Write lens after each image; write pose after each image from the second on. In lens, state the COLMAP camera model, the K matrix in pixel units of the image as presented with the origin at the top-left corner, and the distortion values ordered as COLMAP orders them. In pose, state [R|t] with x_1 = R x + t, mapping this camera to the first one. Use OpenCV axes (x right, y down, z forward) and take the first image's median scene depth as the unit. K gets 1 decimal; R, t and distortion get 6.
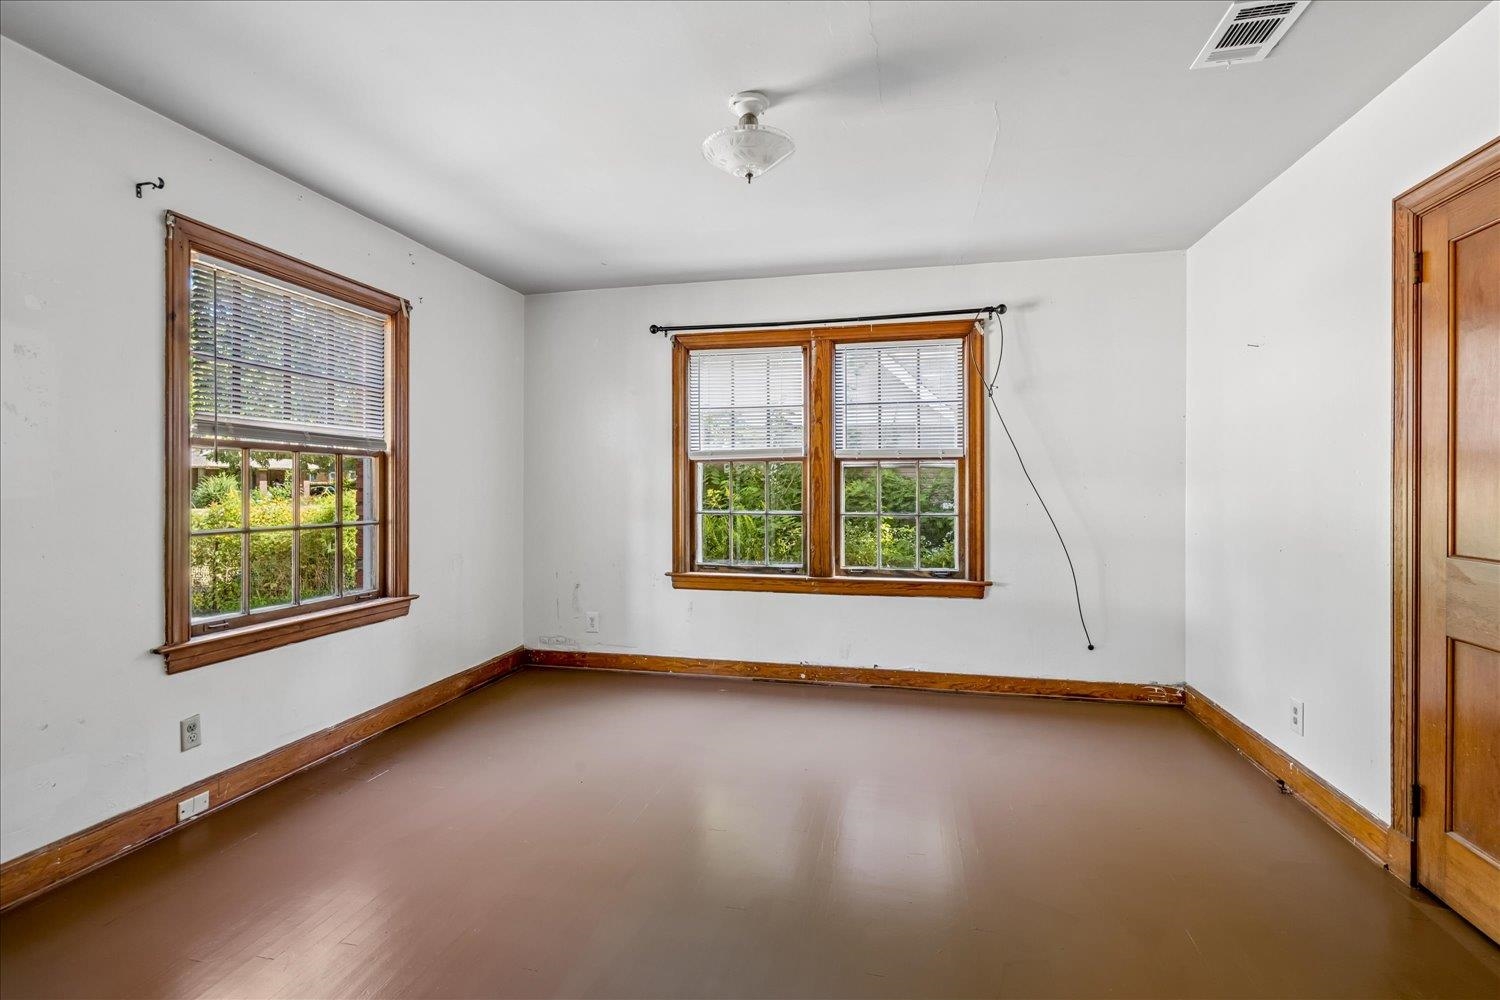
lens RADIAL K [[678.3, 0, 747.9], [0, 678.3, 493.3], [0, 0, 1]] dist [-0.003670, 0.000491]
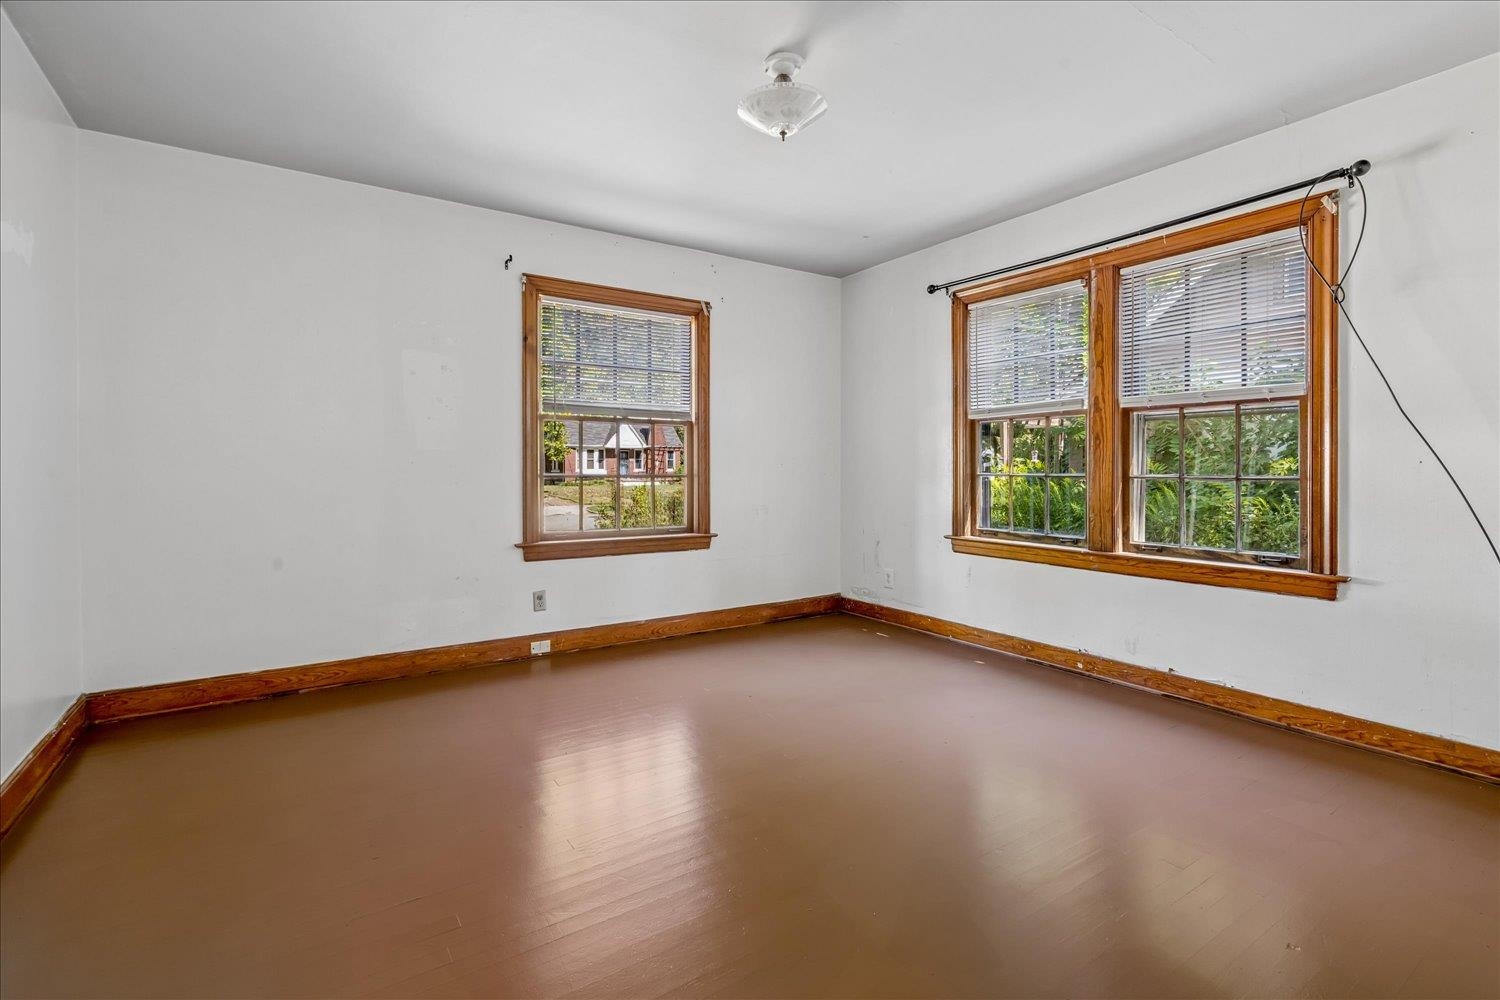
lens RADIAL K [[664.9, 0, 752.3], [0, 664.9, 477.1], [0, 0, 1]] dist [0.001735, 0.000680]
pose [[0.743869, 0.012215, -0.668214, 0.351128], [-0.006803, 0.999920, 0.010705, 0.027135], [0.668291, -0.003417, 0.743892, 0.106460]]
